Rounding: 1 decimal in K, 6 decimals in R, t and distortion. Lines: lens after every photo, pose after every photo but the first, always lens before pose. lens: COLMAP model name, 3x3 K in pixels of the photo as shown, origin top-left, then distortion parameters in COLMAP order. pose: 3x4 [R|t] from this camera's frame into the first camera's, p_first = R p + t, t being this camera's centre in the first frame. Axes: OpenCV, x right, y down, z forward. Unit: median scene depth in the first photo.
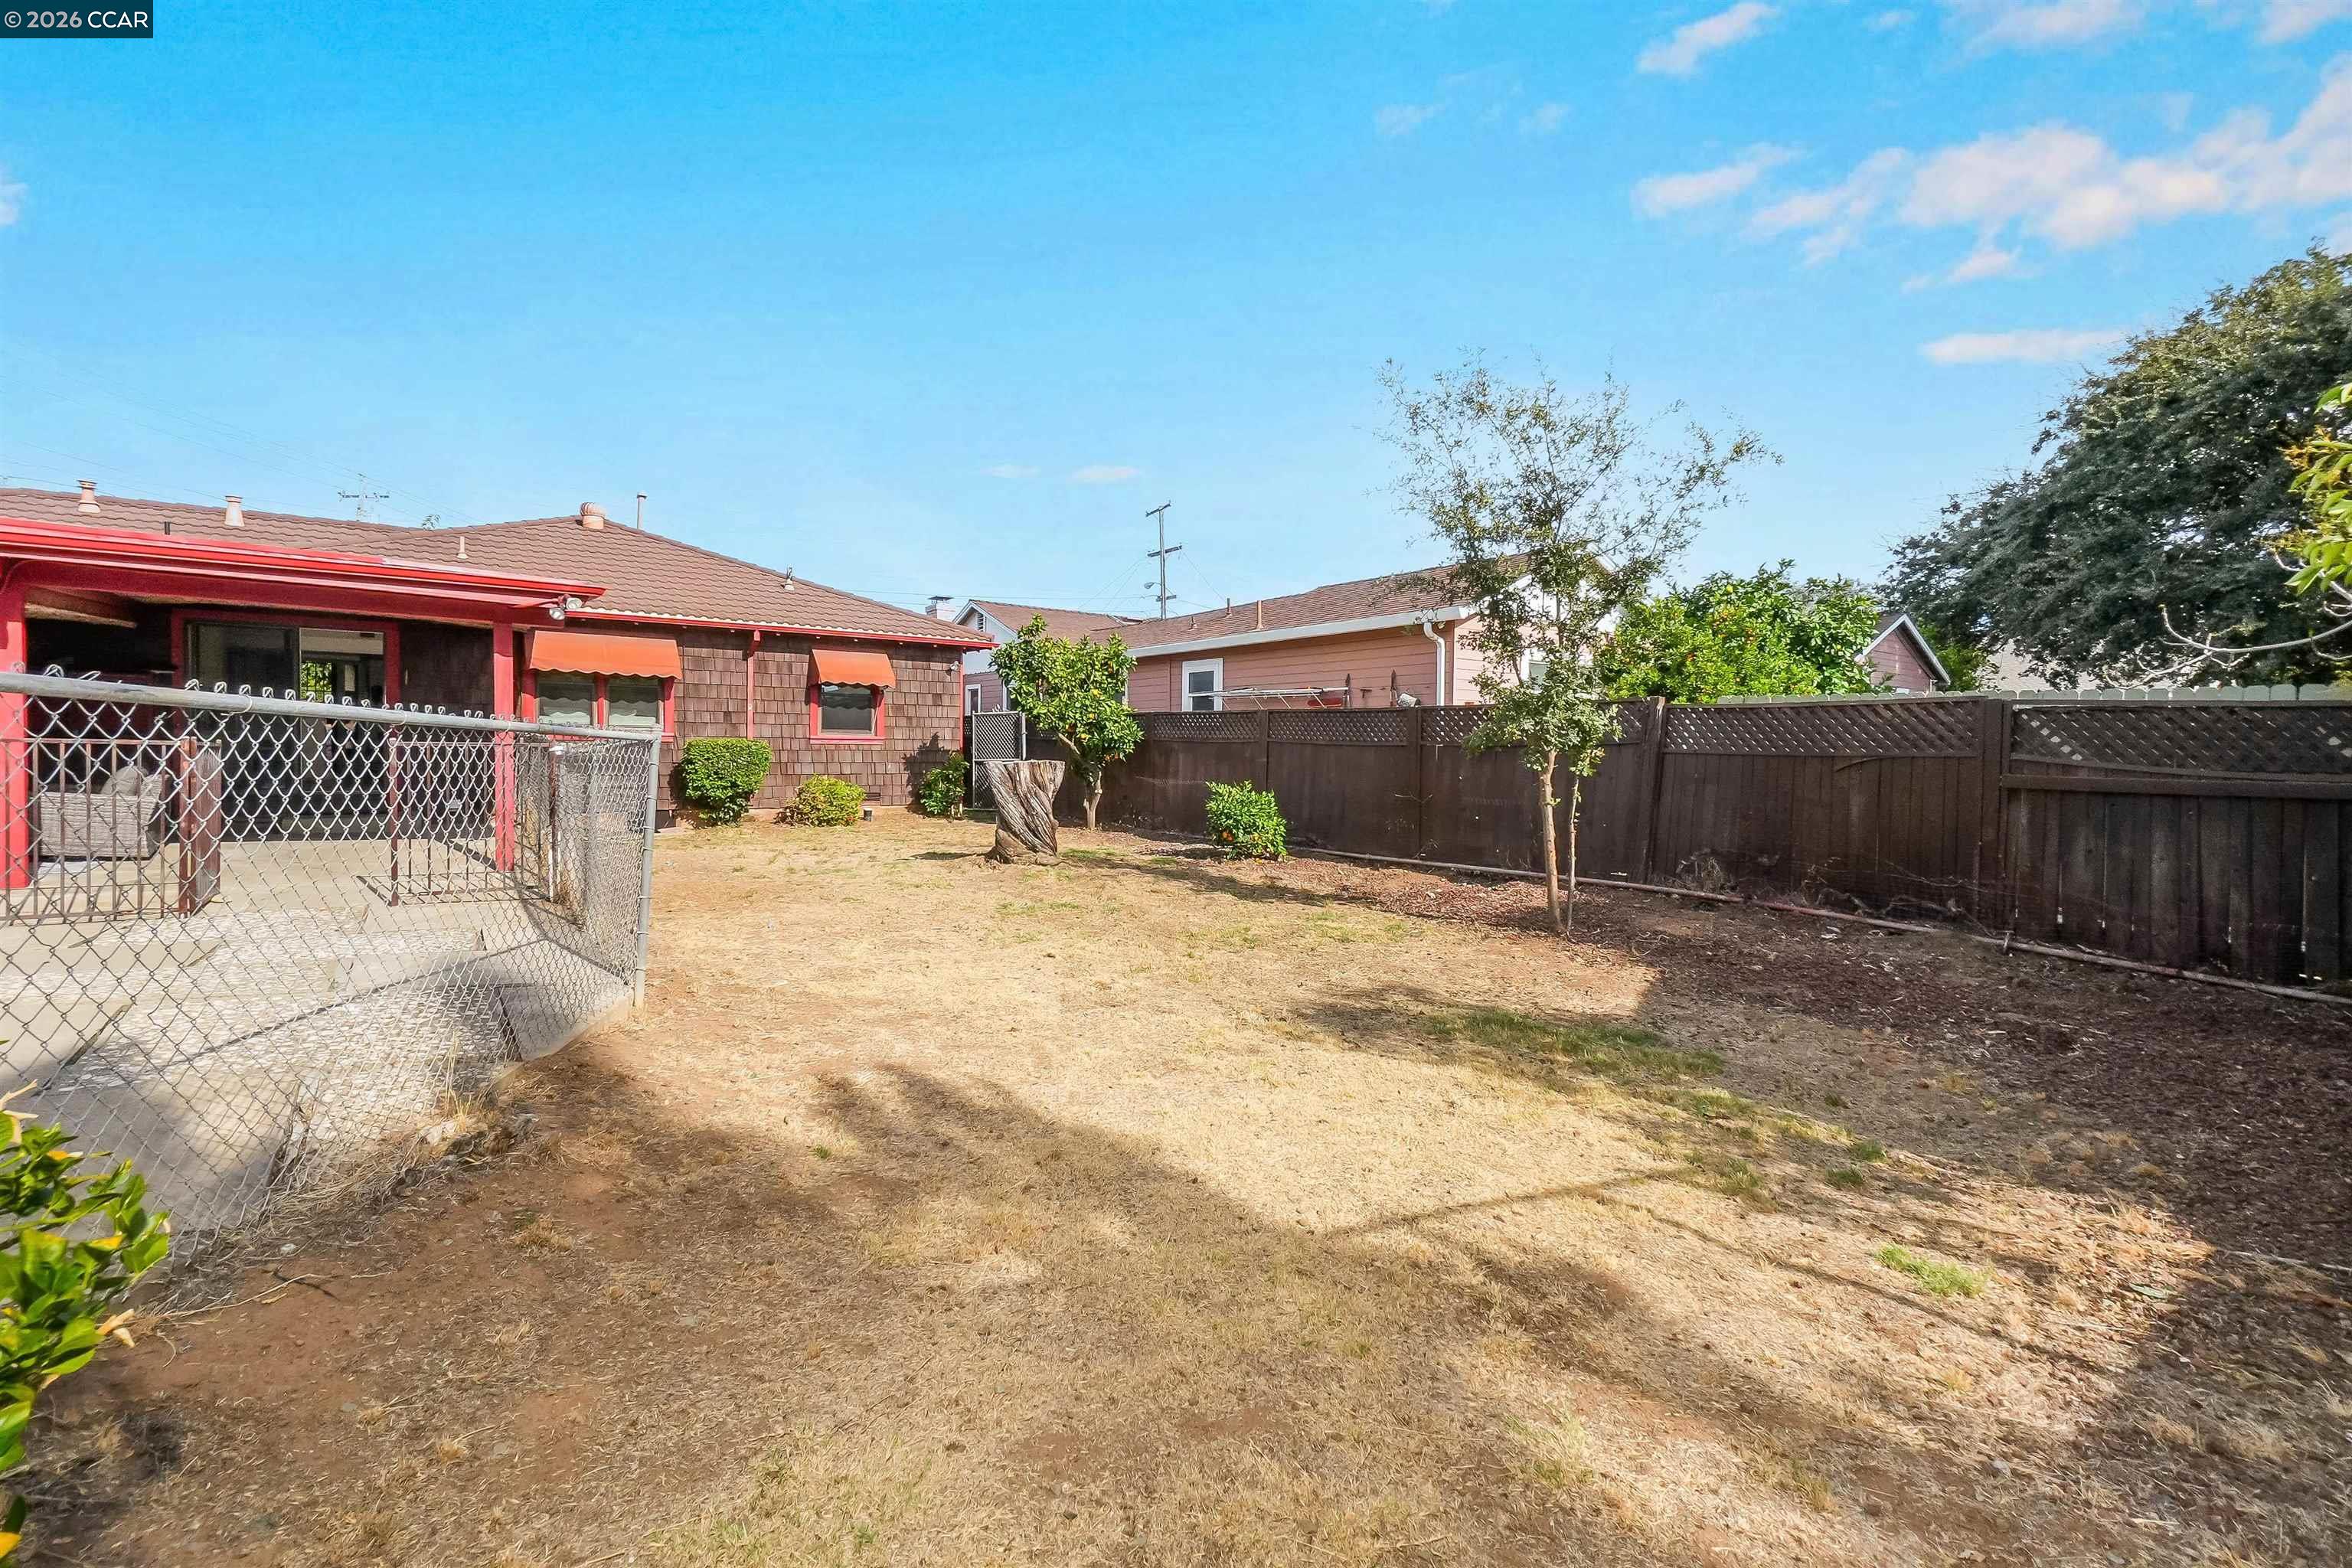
lens RADIAL K [[1016.3, 0, 1168.6], [0, 1016.3, 761.5], [0, 0, 1]] dist [0.003192, 0.000149]
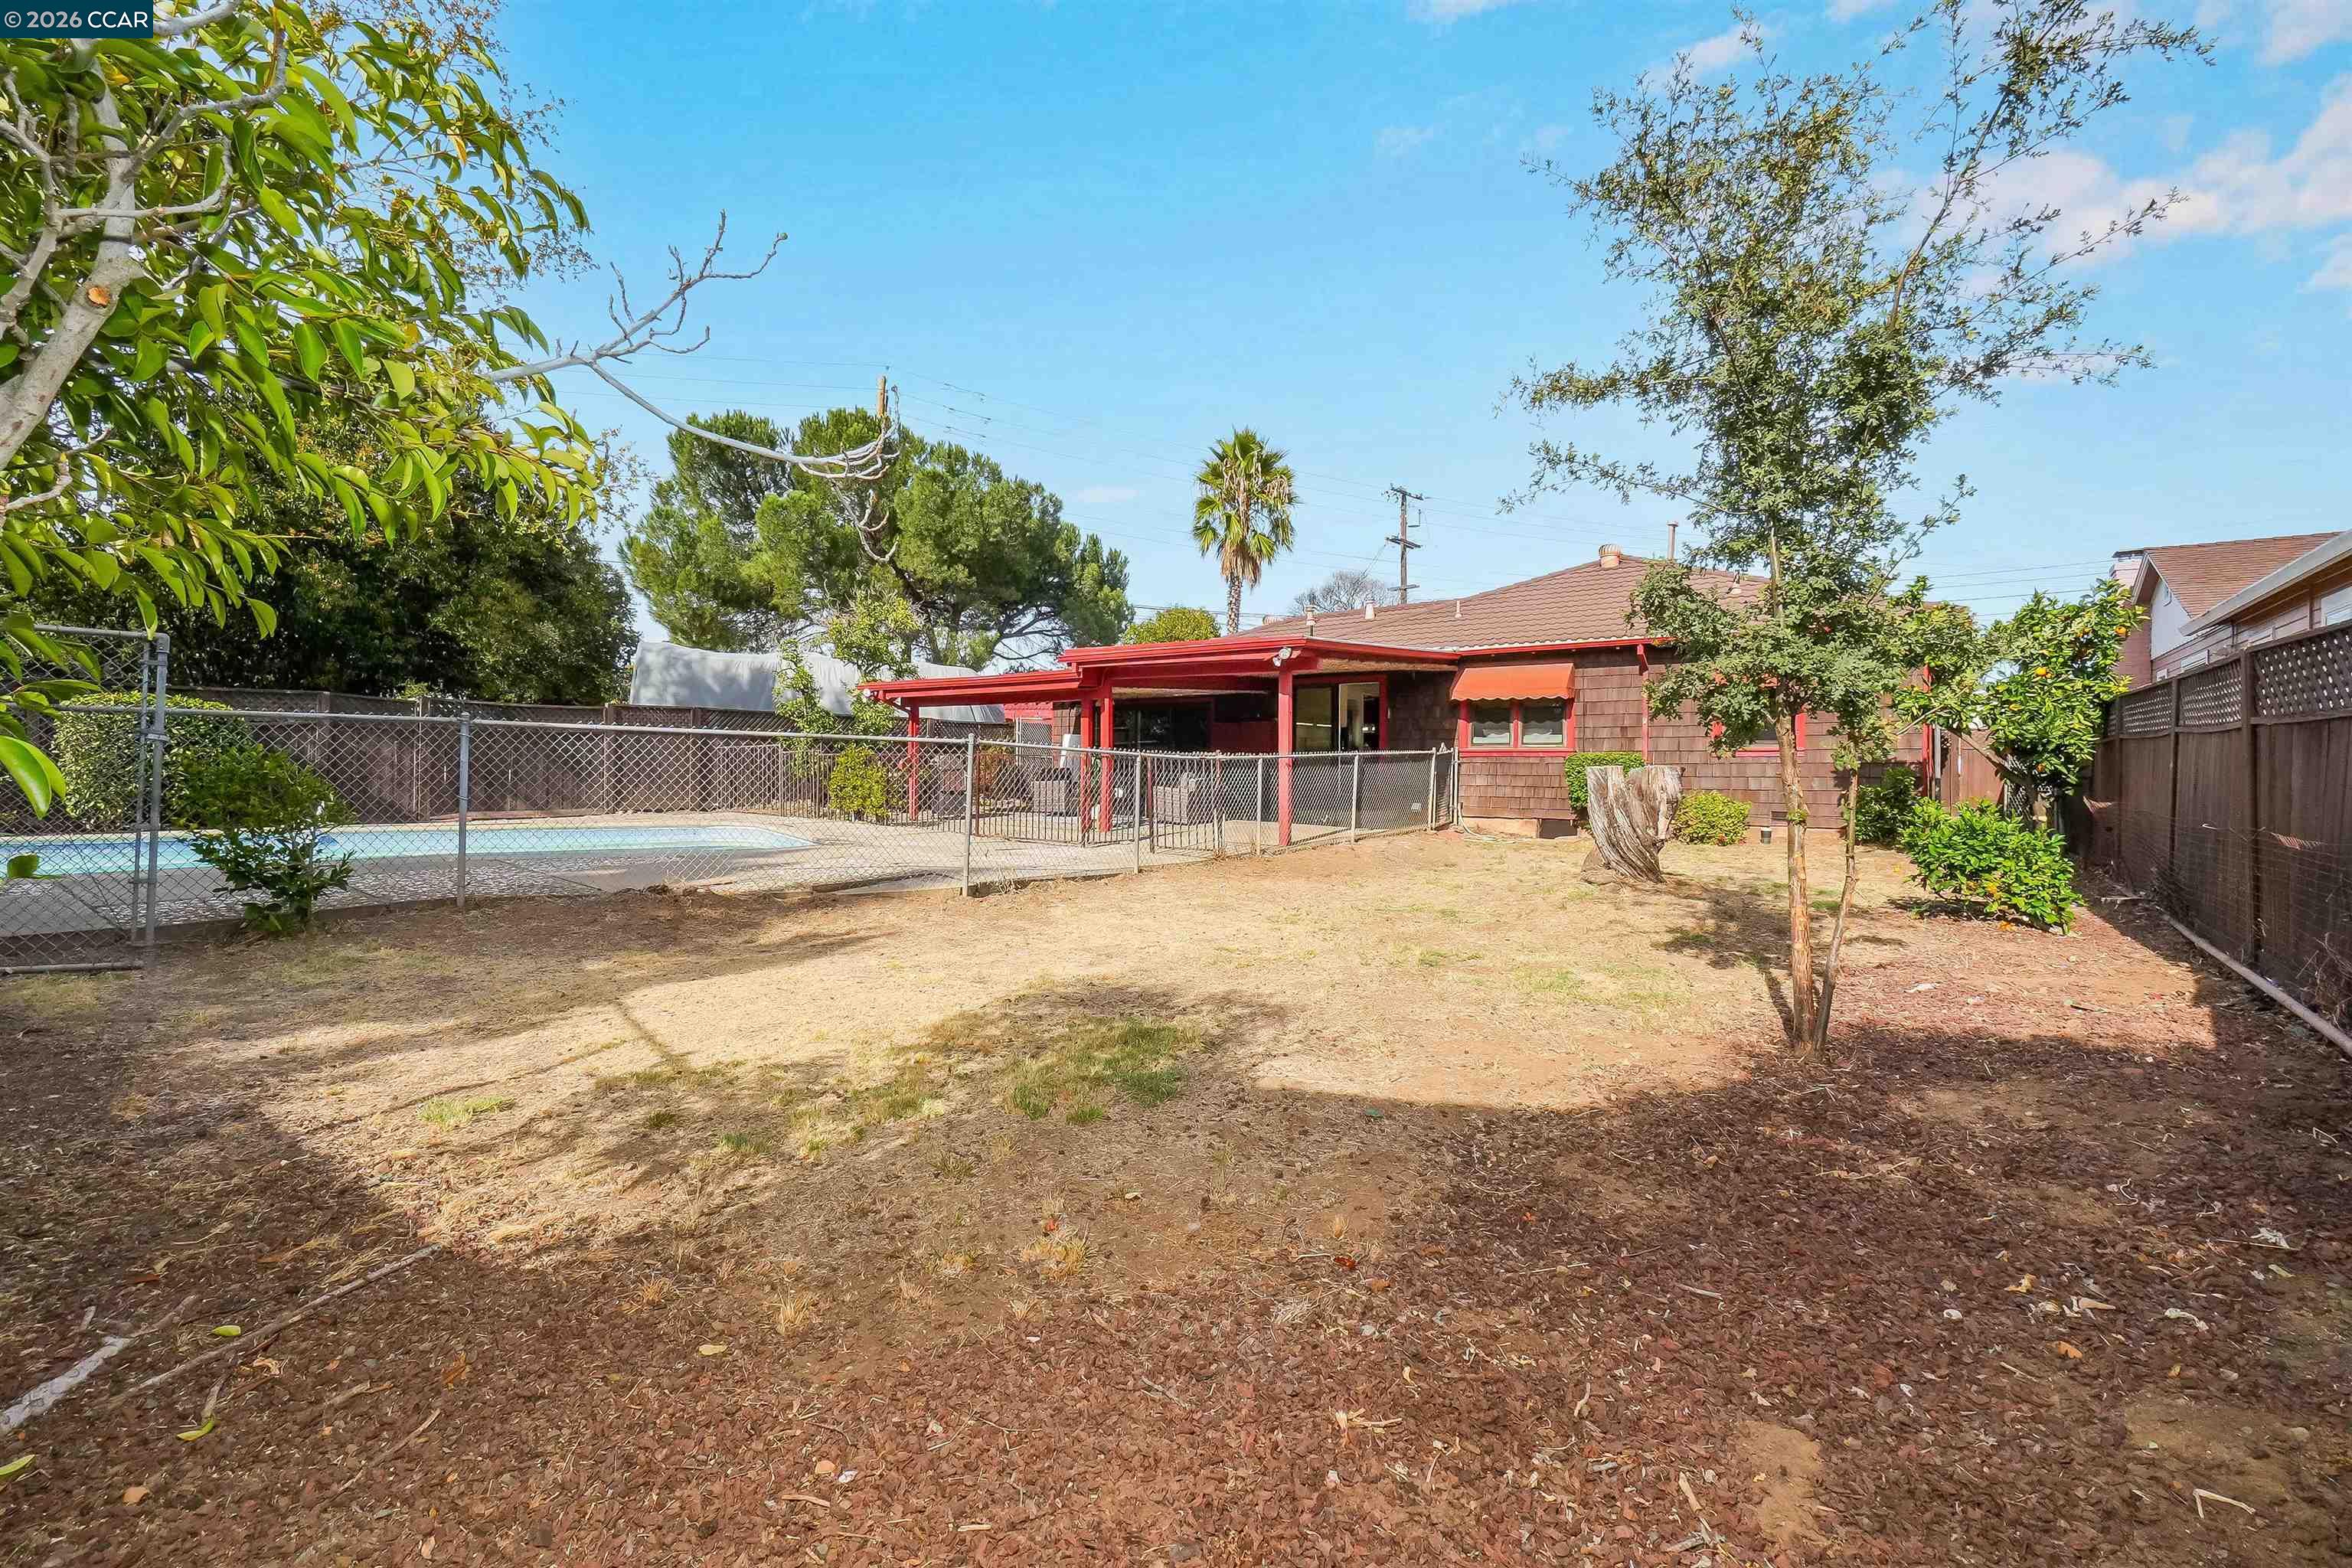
lens RADIAL K [[1016.3, 0, 1170.6], [0, 1016.3, 780.4], [0, 0, 1]] dist [0.003192, 0.000149]
pose [[0.291815, 0.004818, -0.956463, 0.399046], [-0.016614, 0.999862, -0.000033, 0.011985], [0.956331, 0.015901, 0.291854, 0.261534]]
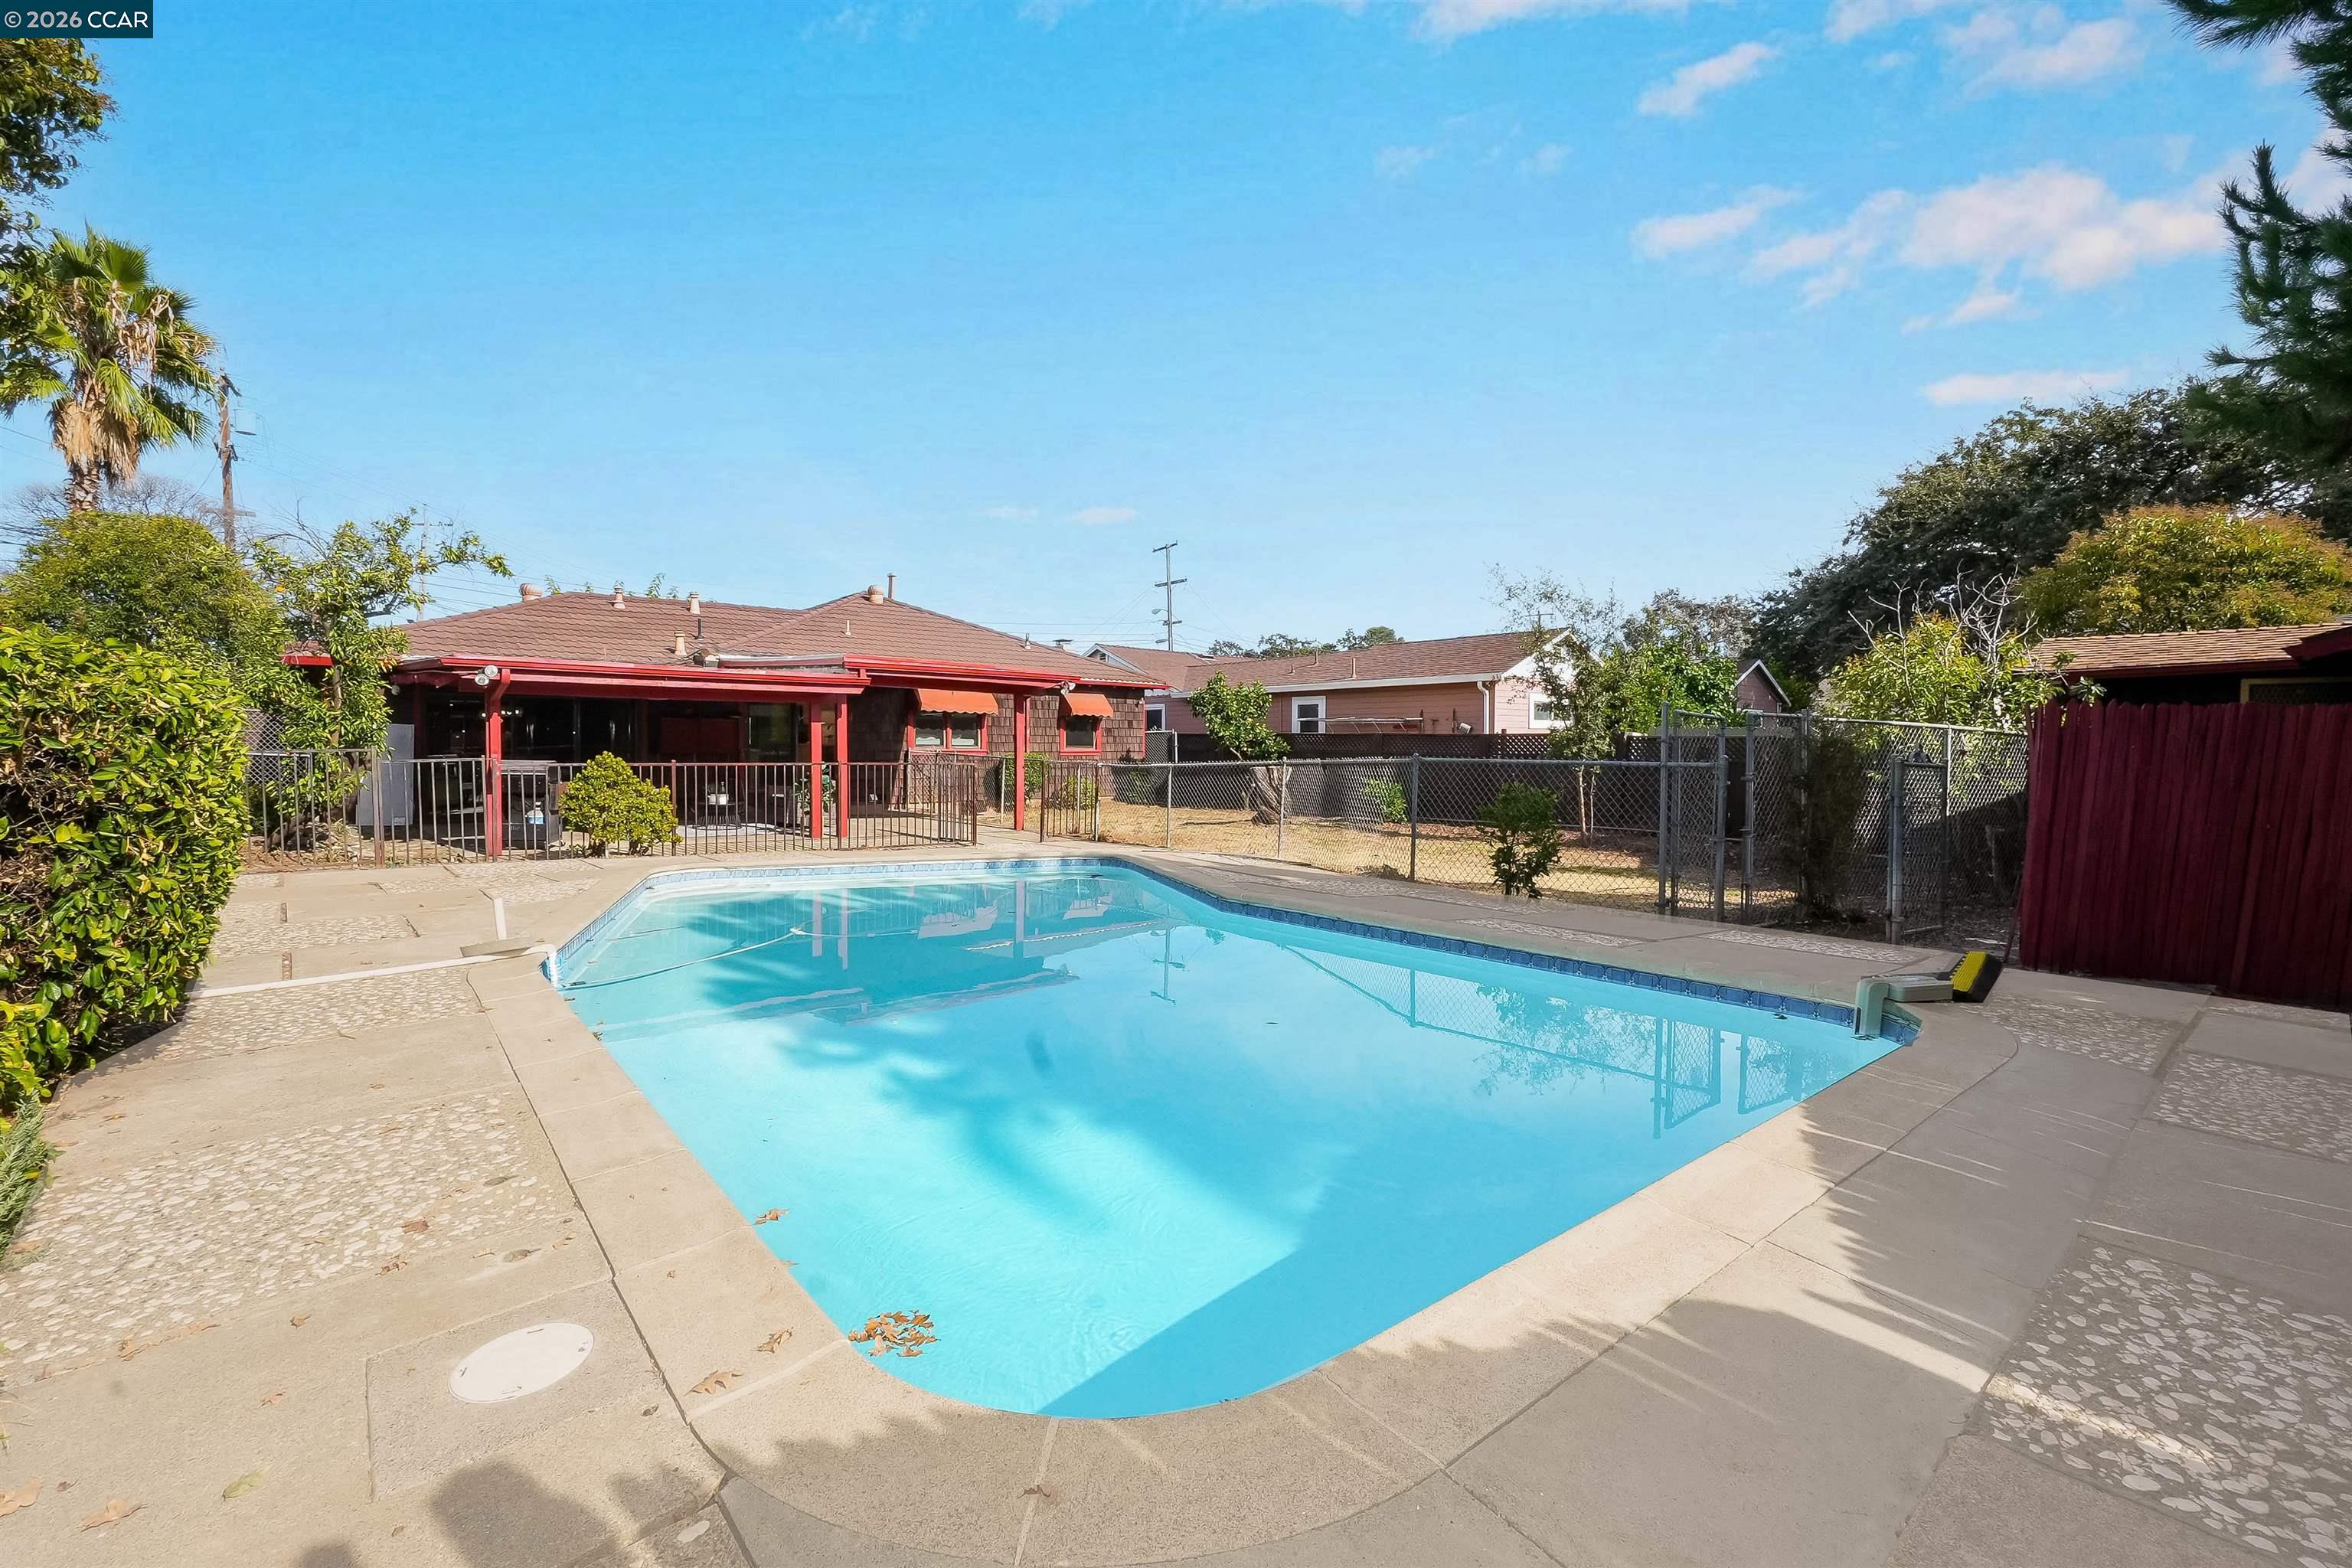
lens RADIAL K [[1016.3, 0, 1175.2], [0, 1016.3, 770.8], [0, 0, 1]] dist [0.003192, 0.000149]
pose [[0.995966, -0.008994, 0.089274, -0.322335], [0.008088, 0.999912, 0.010505, -0.009664], [-0.089361, -0.009741, 0.995952, -0.505404]]
